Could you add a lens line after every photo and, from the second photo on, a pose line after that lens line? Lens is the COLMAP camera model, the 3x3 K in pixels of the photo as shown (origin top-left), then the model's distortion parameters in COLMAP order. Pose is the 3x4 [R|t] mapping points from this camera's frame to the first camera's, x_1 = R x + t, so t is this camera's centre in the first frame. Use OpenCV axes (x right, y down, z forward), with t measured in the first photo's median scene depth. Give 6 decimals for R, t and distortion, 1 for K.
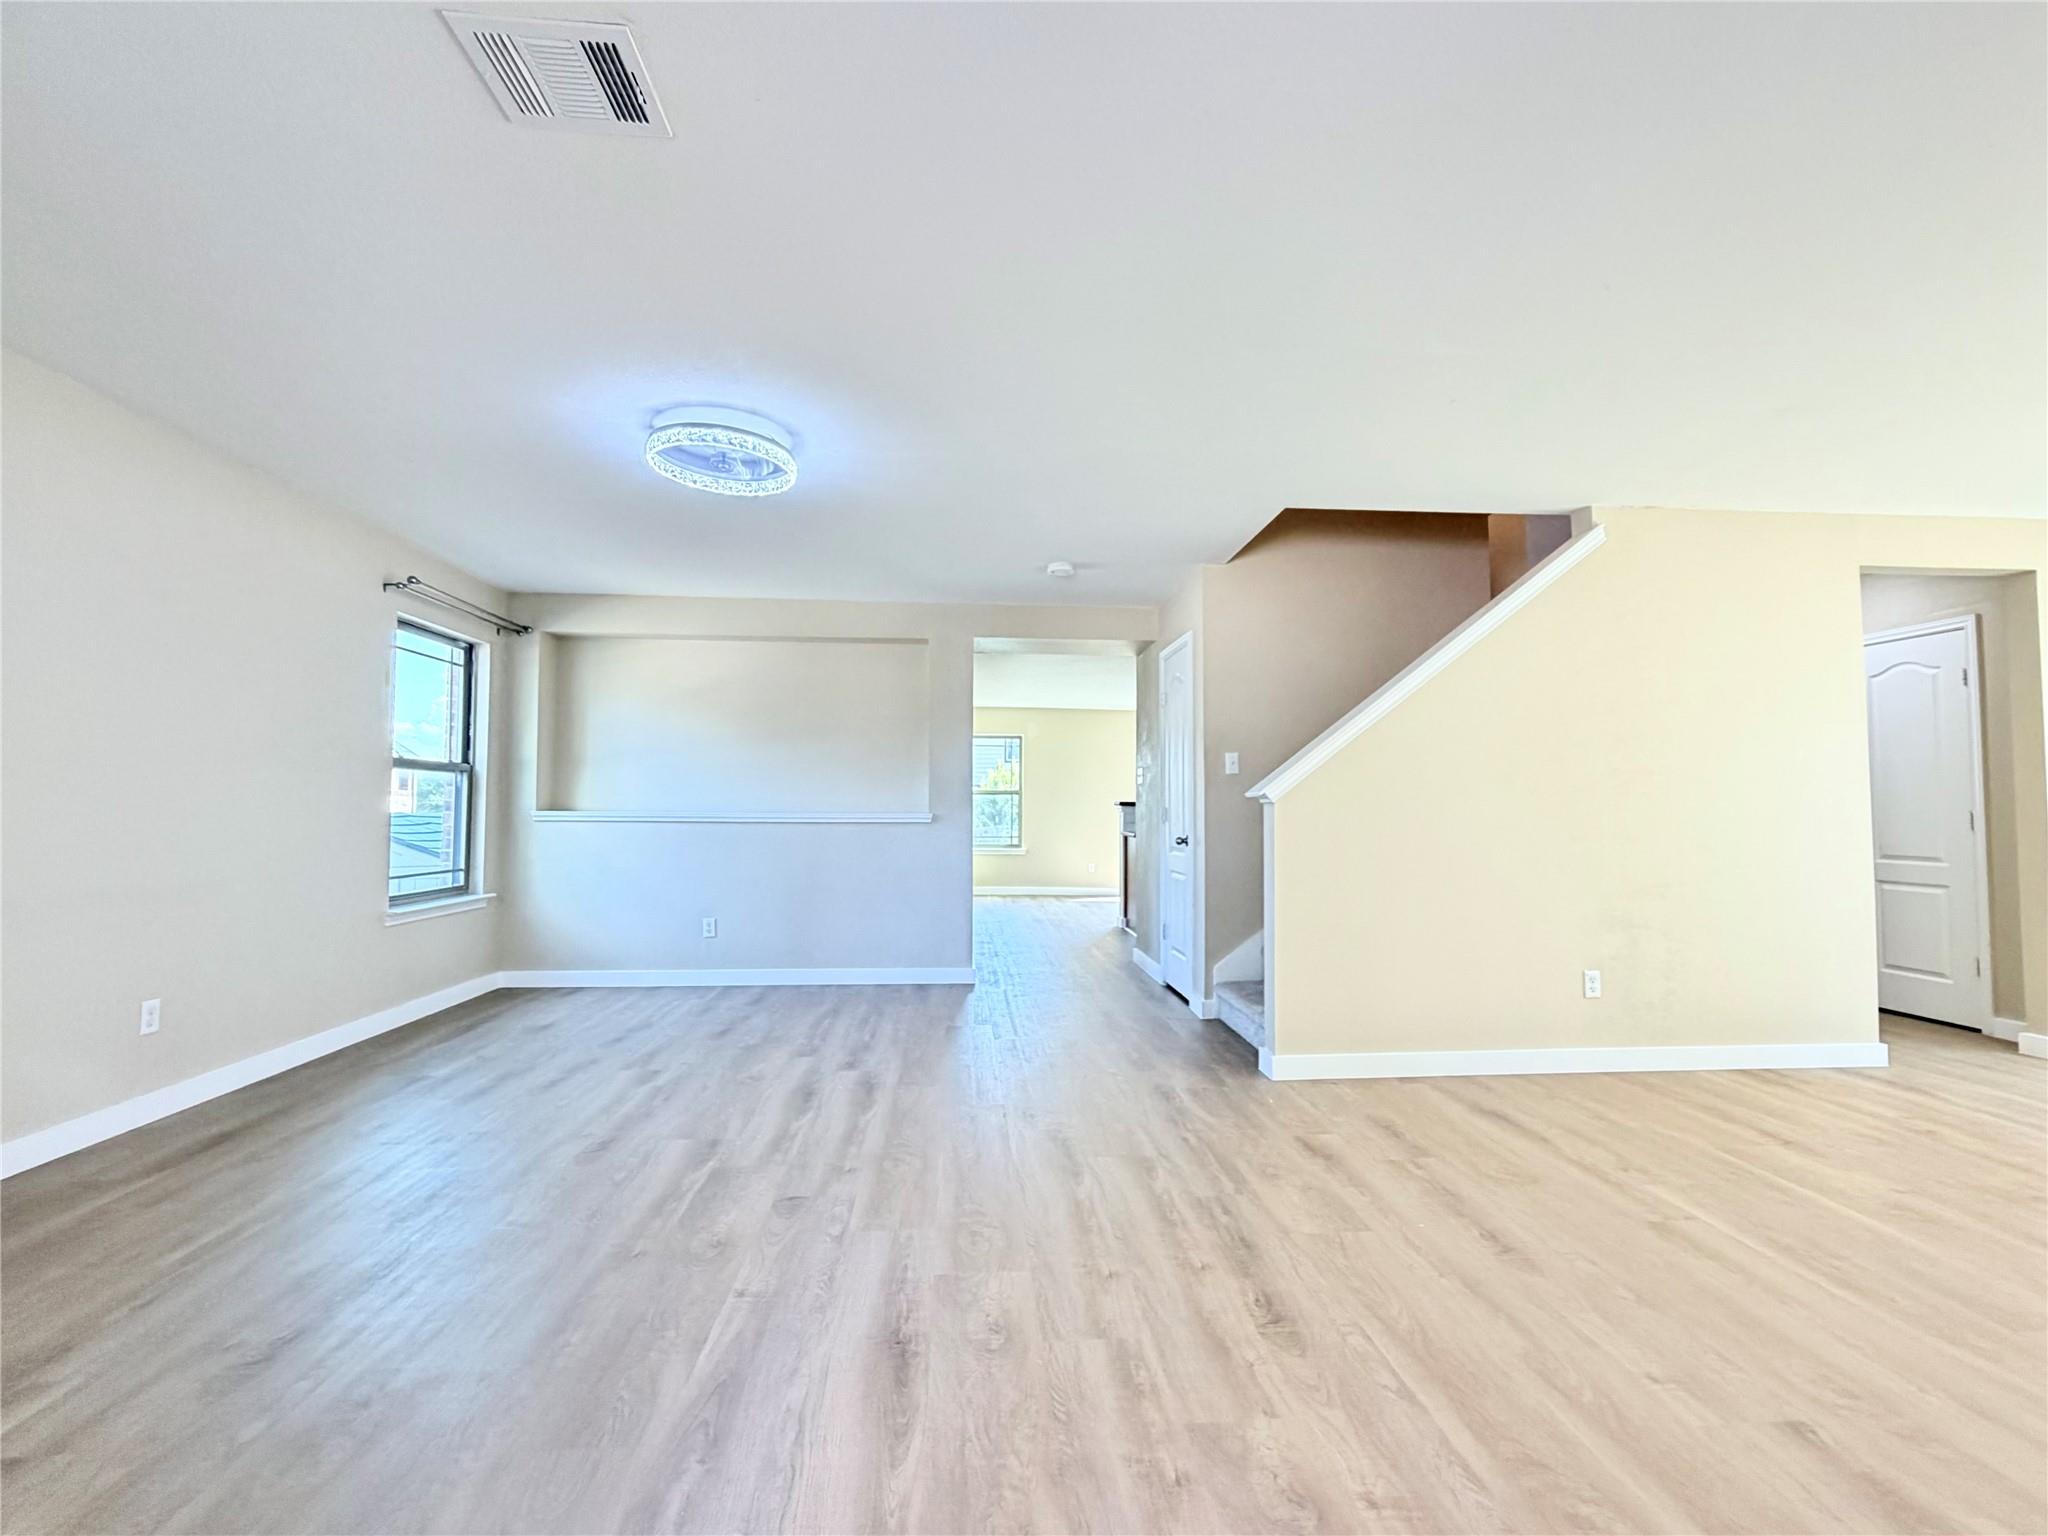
lens RADIAL K [[899.4, 0, 1024.0], [0, 899.4, 768.0], [0, 0, 1]] dist [0.000701, 0.000412]
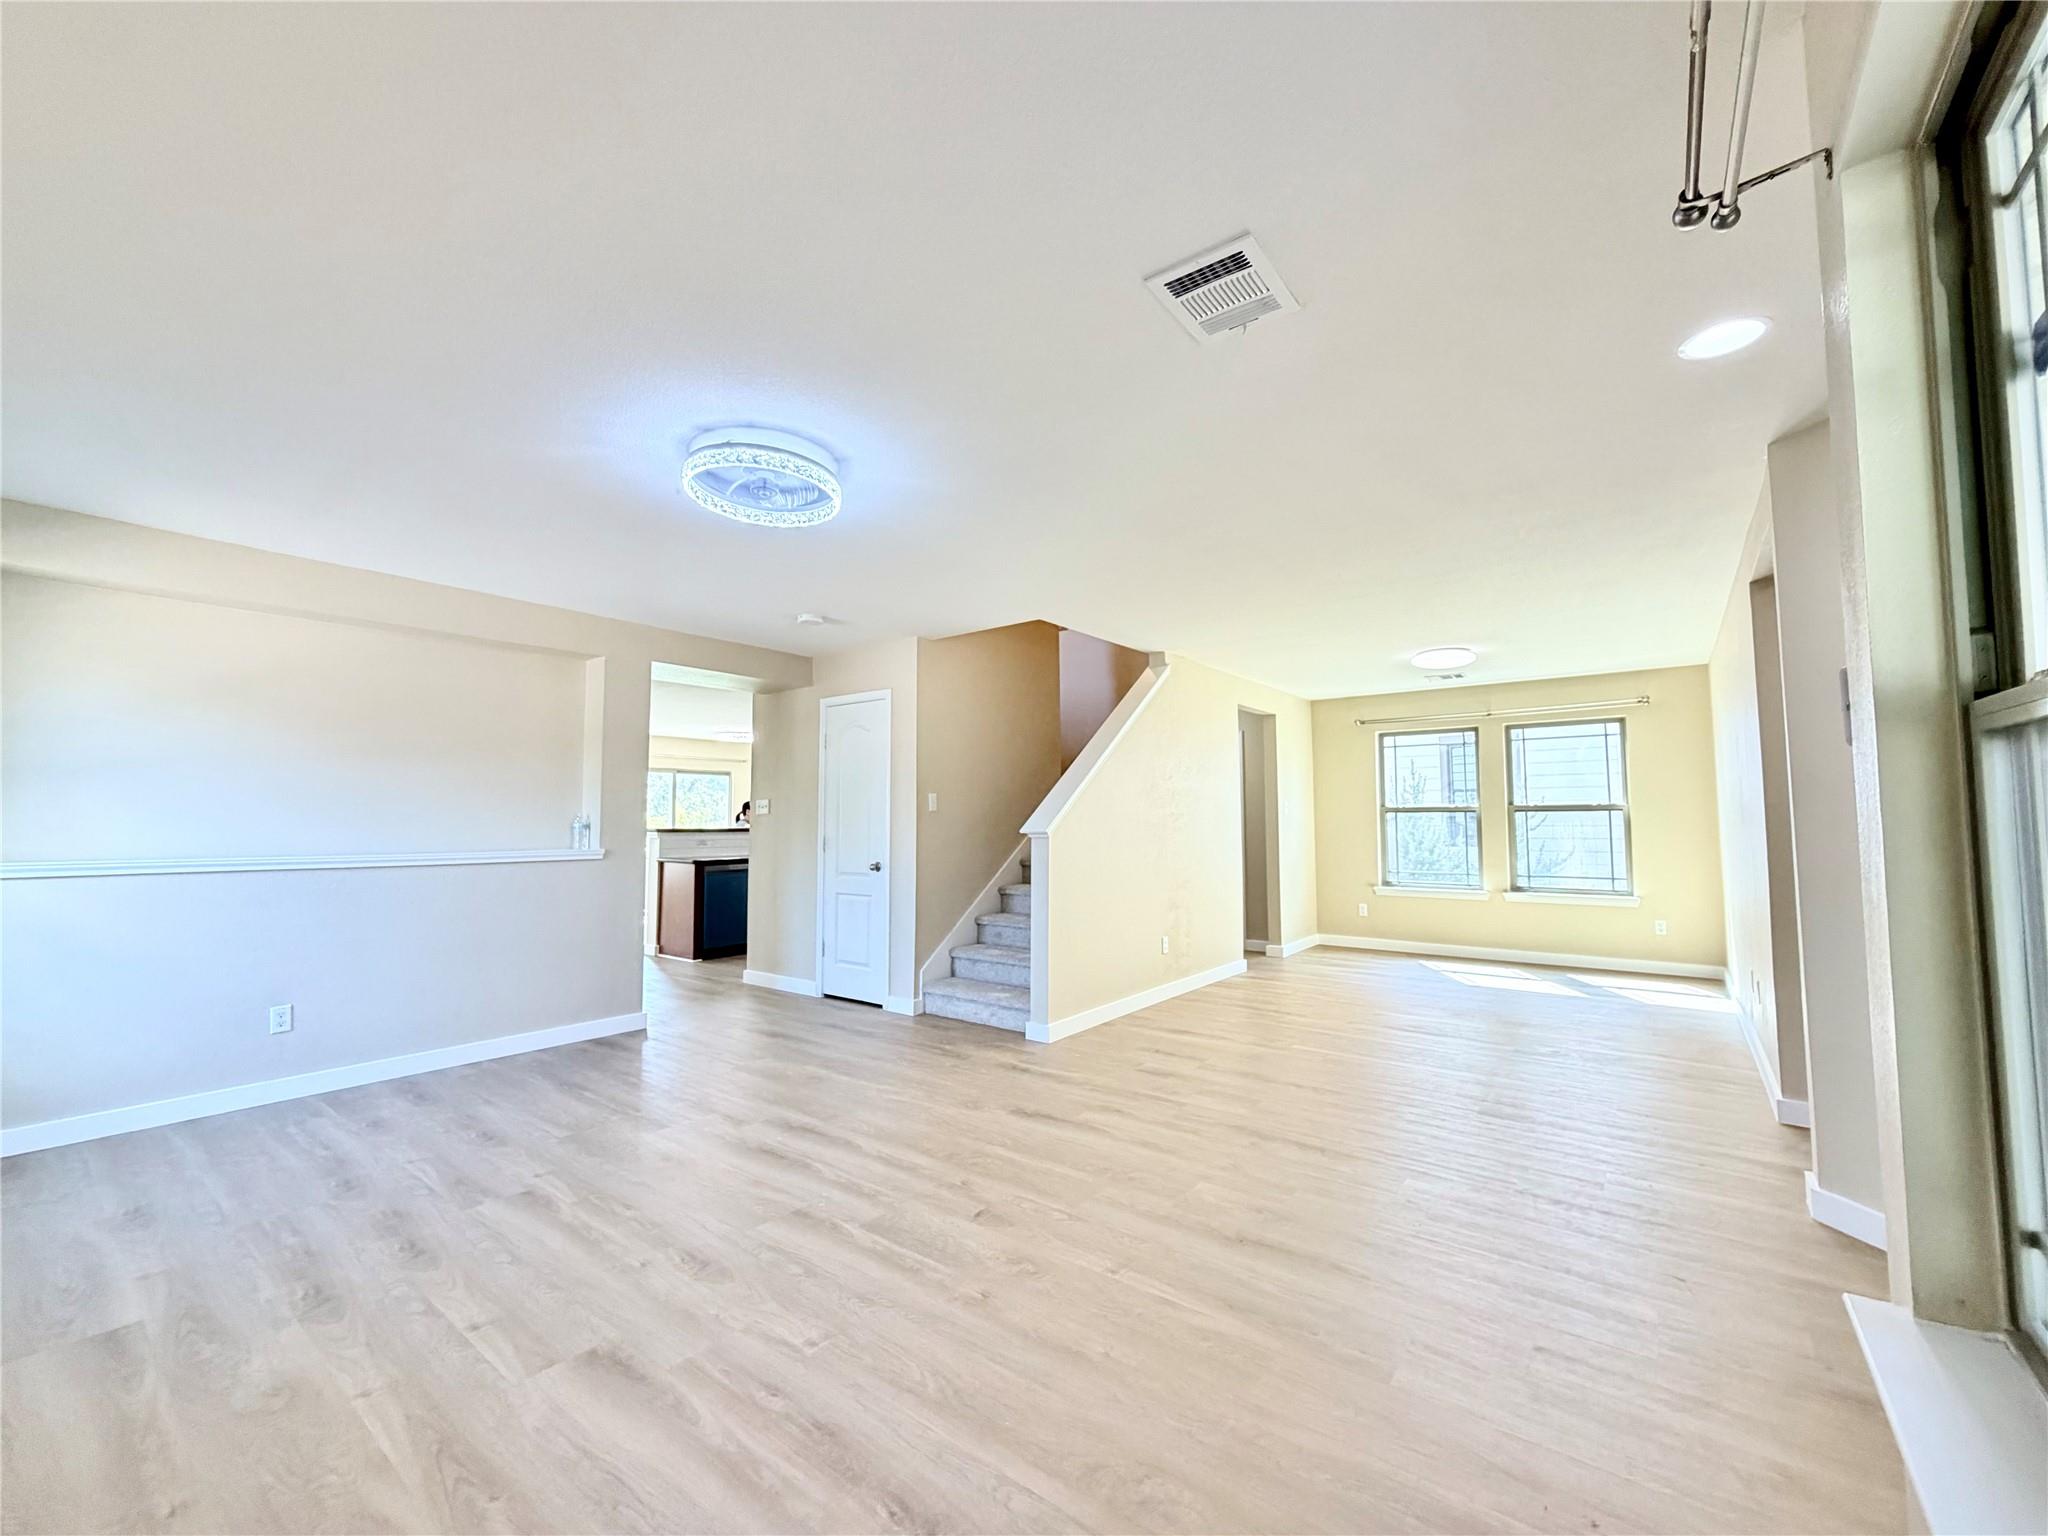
lens RADIAL K [[819.8, 0, 1031.7], [0, 819.8, 768.9], [0, 0, 1]] dist [-0.000129, -0.000033]
pose [[0.668915, 0.044002, 0.742036, -0.769354], [-0.029572, 0.999031, -0.032583, -0.027628], [-0.742751, -0.000148, 0.669568, 0.220150]]
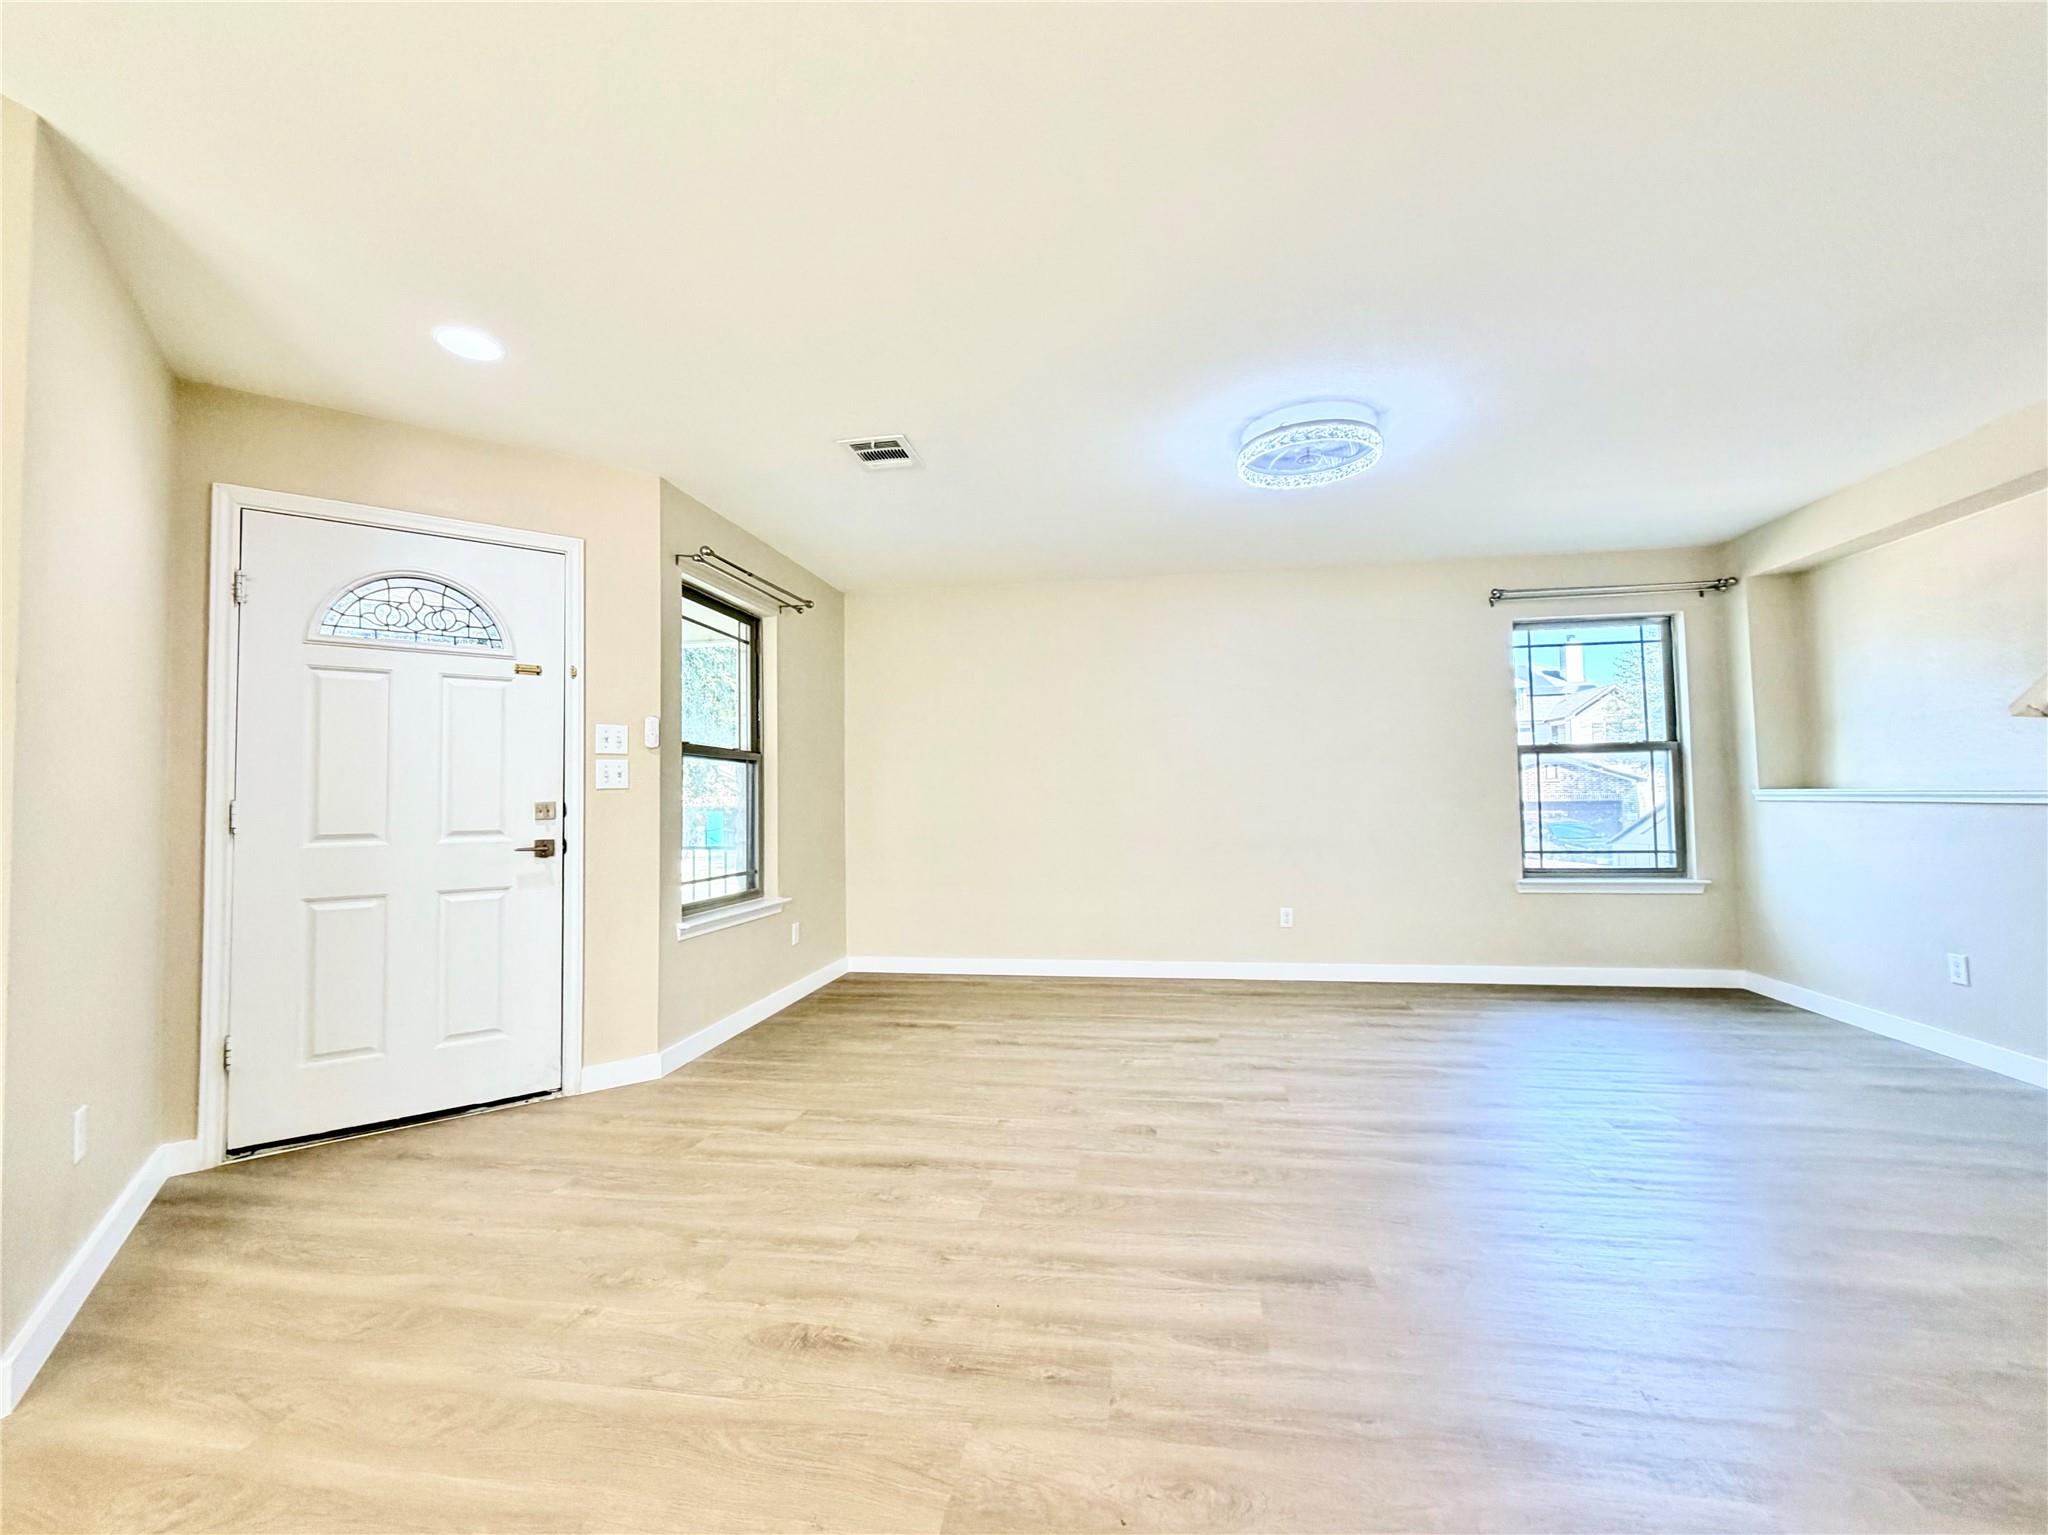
lens RADIAL K [[835.0, 0, 1032.6], [0, 835.0, 767.8], [0, 0, 1]] dist [0.000366, 0.000177]
pose [[-0.230228, -0.037383, -0.972418, 0.658887], [0.061532, 0.996703, -0.052884, 0.047256], [0.971189, -0.072011, -0.227168, 0.884523]]
